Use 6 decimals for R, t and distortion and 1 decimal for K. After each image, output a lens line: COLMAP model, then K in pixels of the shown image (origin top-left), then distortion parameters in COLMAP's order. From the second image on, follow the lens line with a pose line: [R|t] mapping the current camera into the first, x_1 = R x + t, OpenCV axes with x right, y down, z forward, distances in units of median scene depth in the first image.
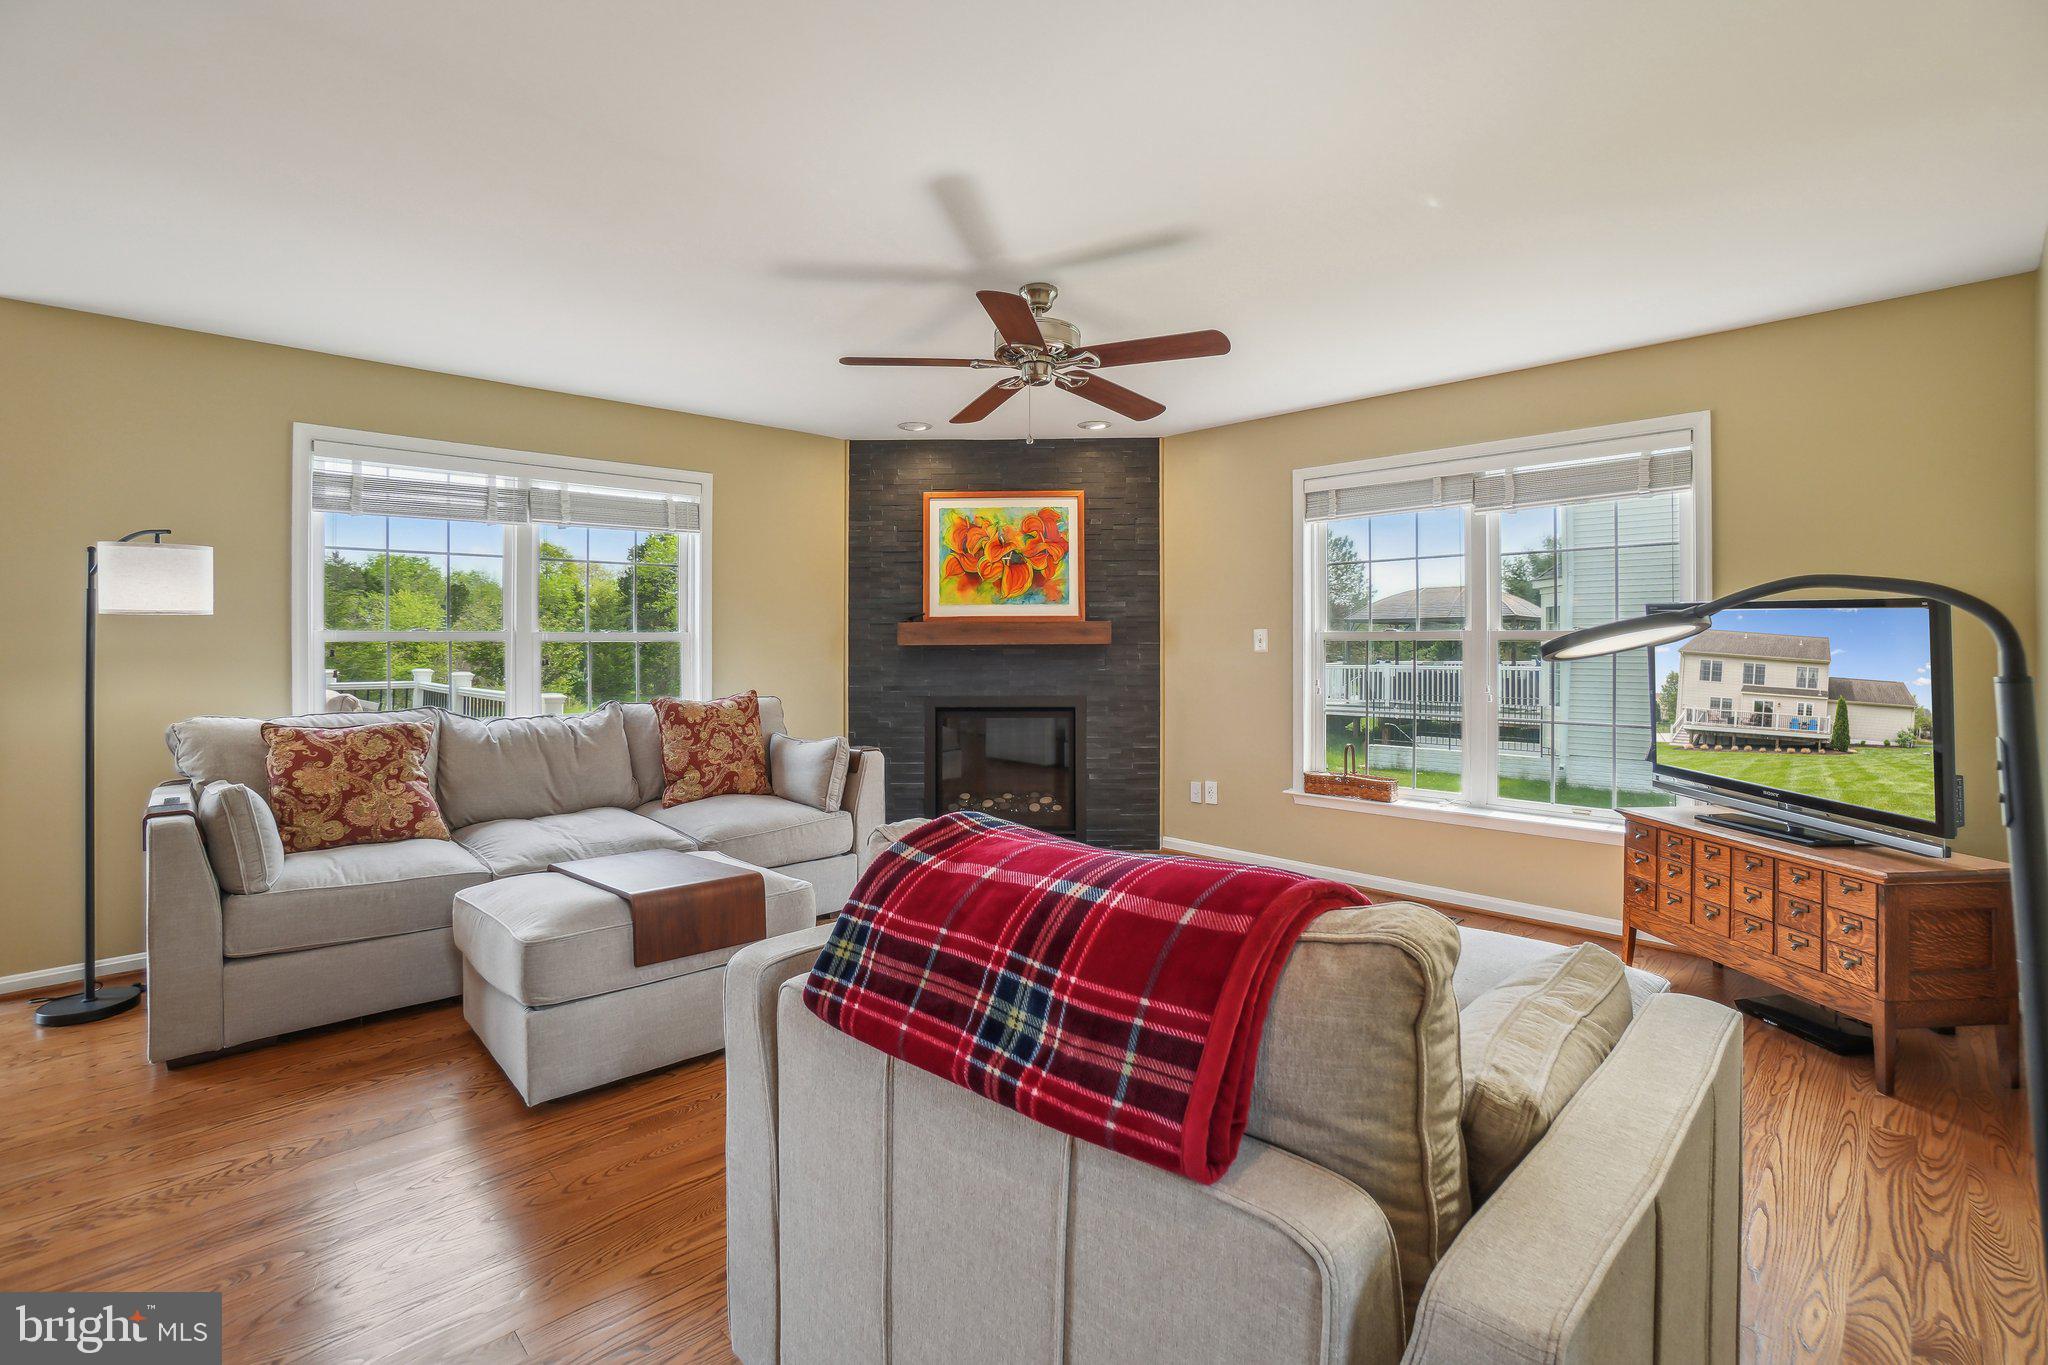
lens RADIAL K [[955.3, 0, 1025.5], [0, 955.3, 654.6], [0, 0, 1]] dist [-0.000947, 0.000019]
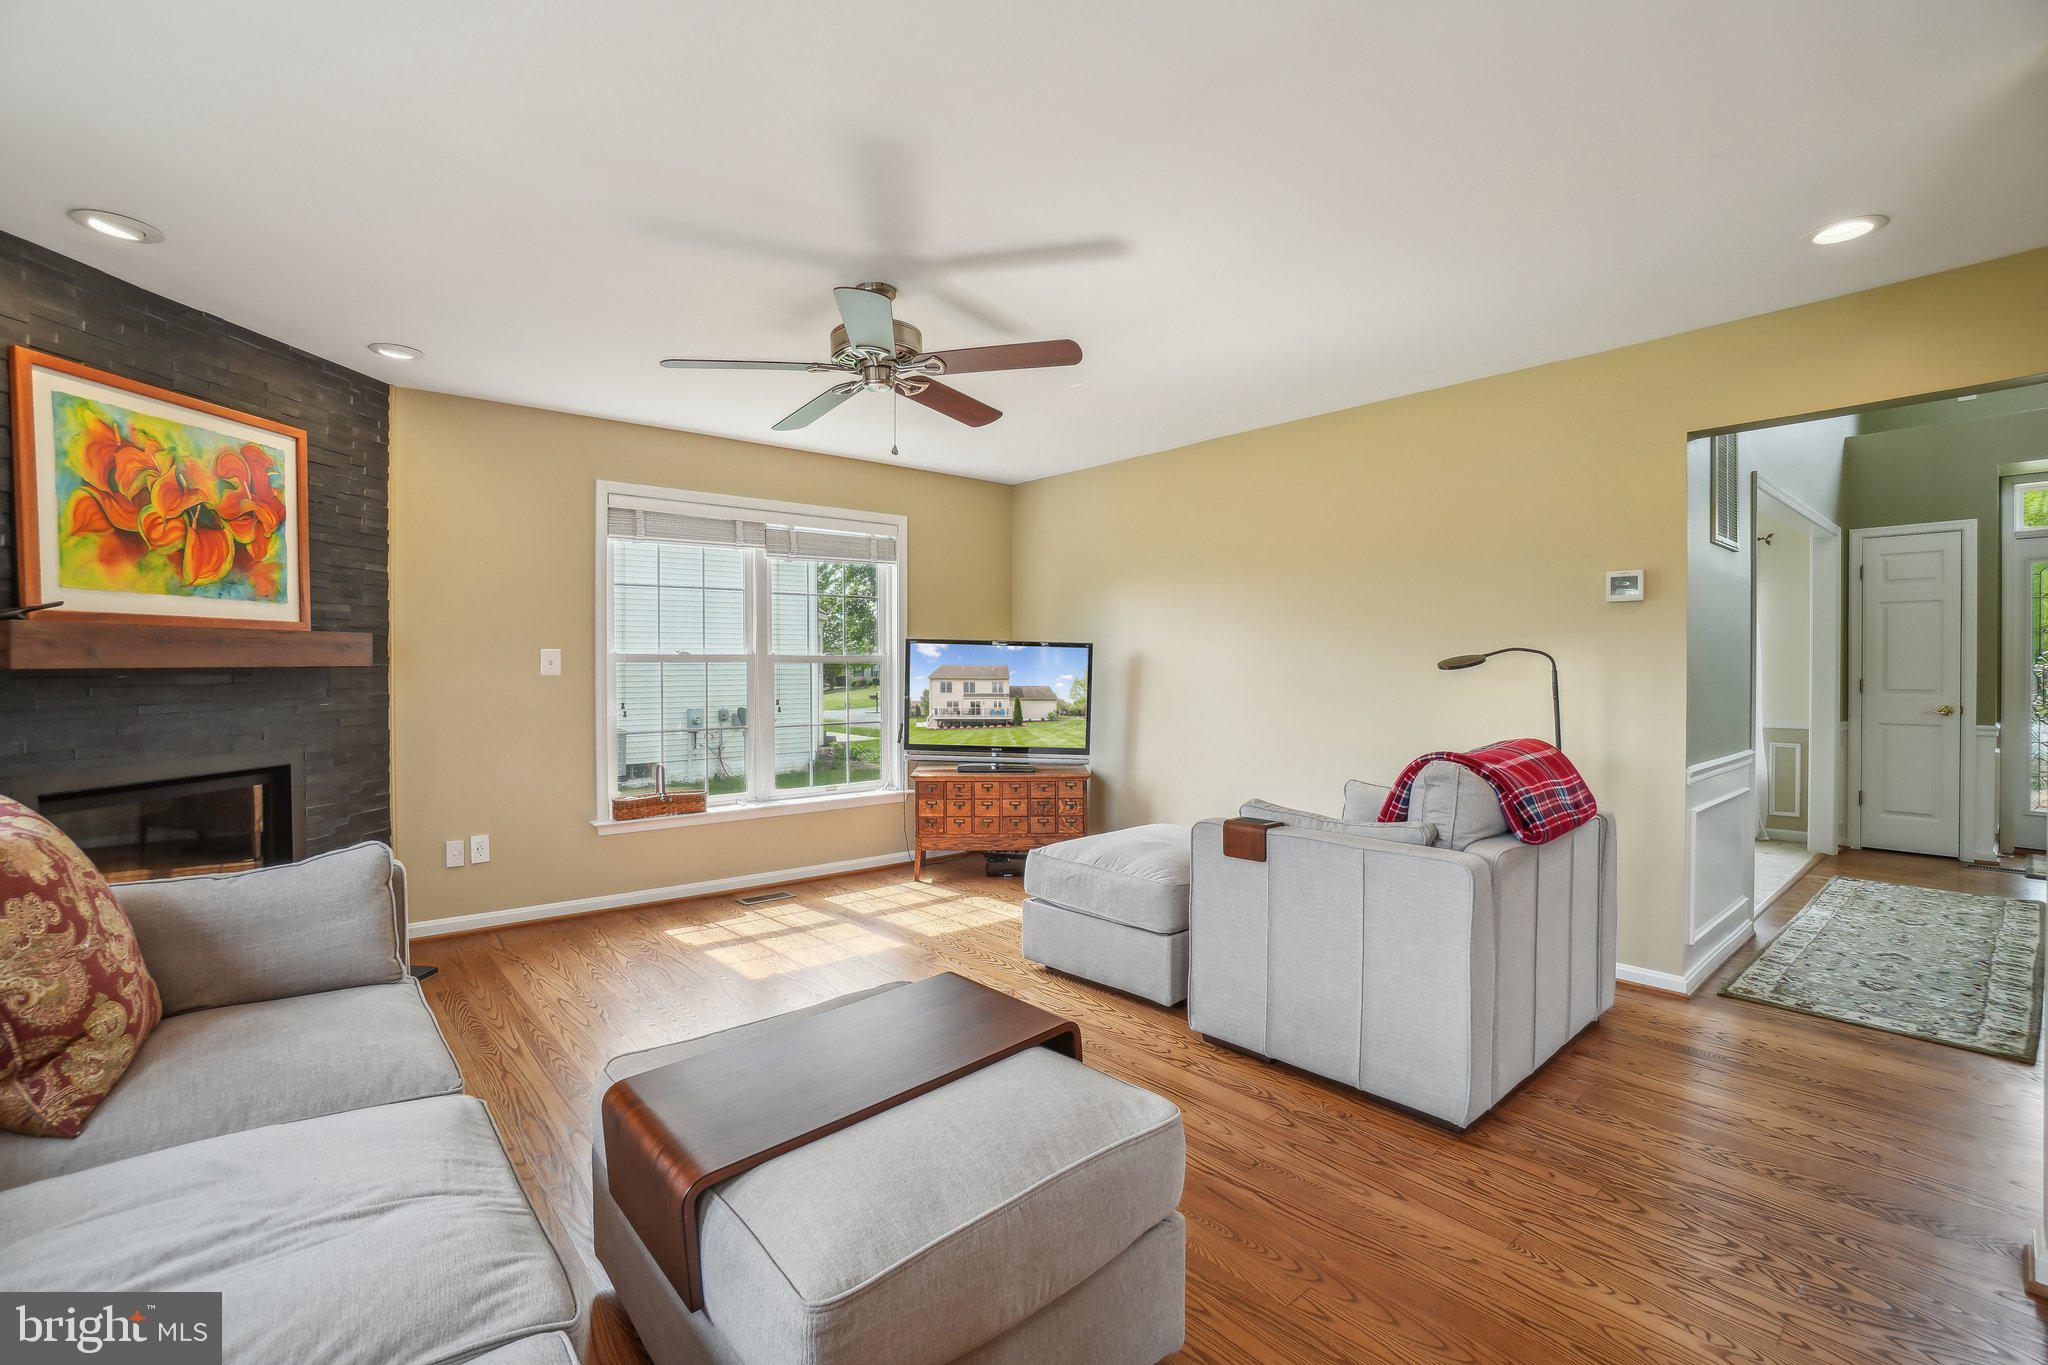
lens RADIAL K [[915.0, 0, 1024.0], [0, 915.0, 682.5], [0, 0, 1]] dist [-0.009691, 0.000728]
pose [[0.048137, -0.018183, 0.998675, -0.536300], [0.003431, 0.999831, 0.018038, -0.009484], [-0.998835, 0.002558, 0.048192, 0.479743]]
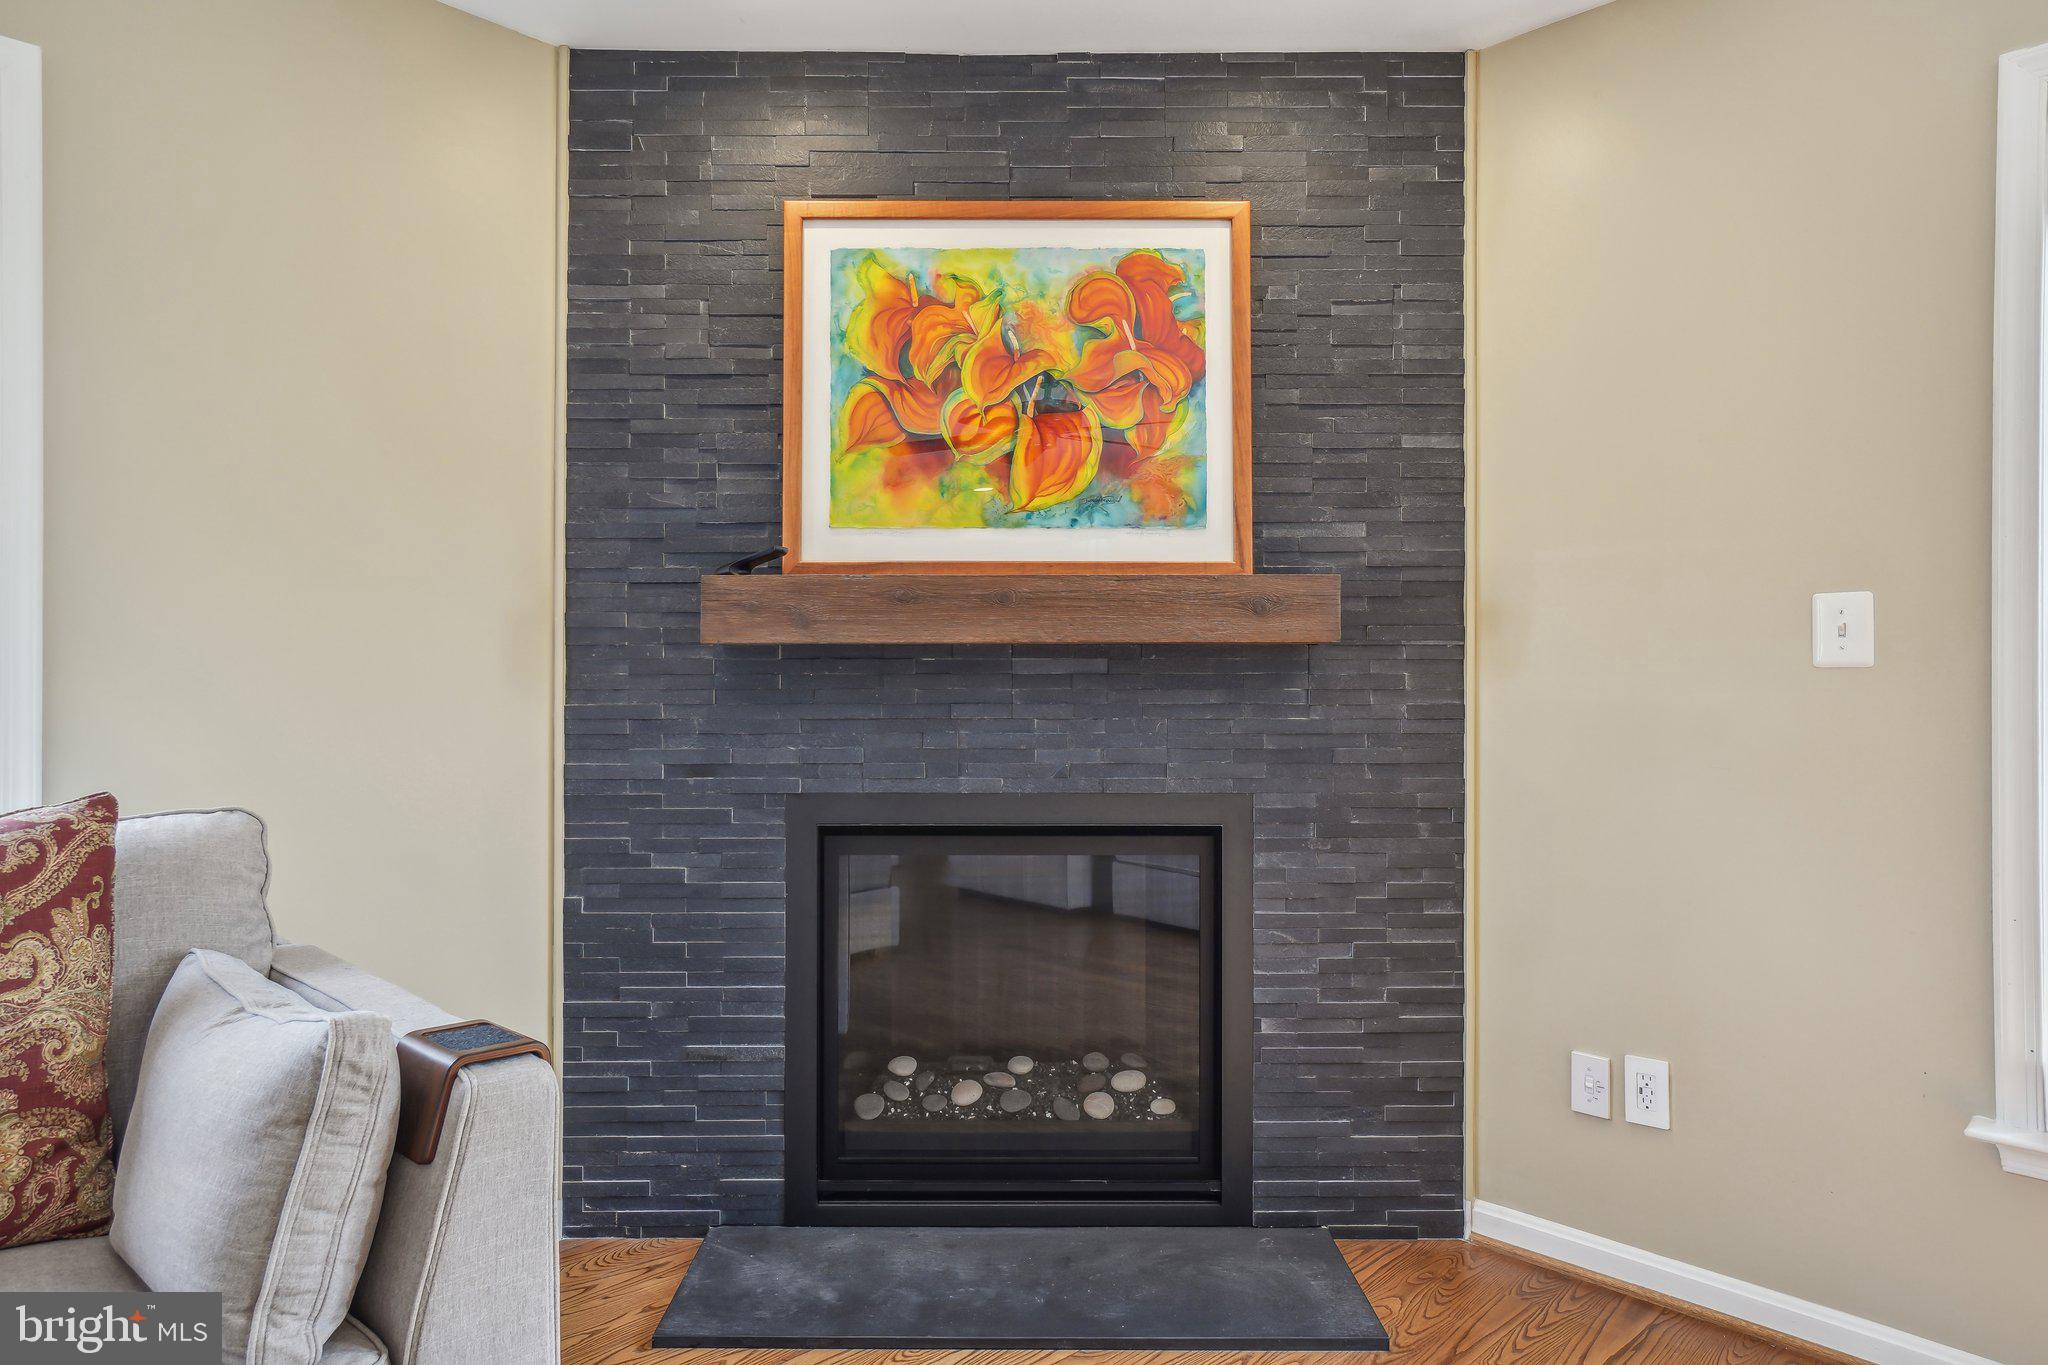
lens RADIAL K [[1222.5, 0, 1024.0], [0, 1222.5, 682.5], [0, 0, 1]] dist [0.002534, 0.000733]
pose [[0.999661, 0.003826, 0.025753, -0.031544], [-0.003656, 0.999971, -0.006627, 0.006028], [-0.025778, 0.006530, 0.999646, 0.558985]]
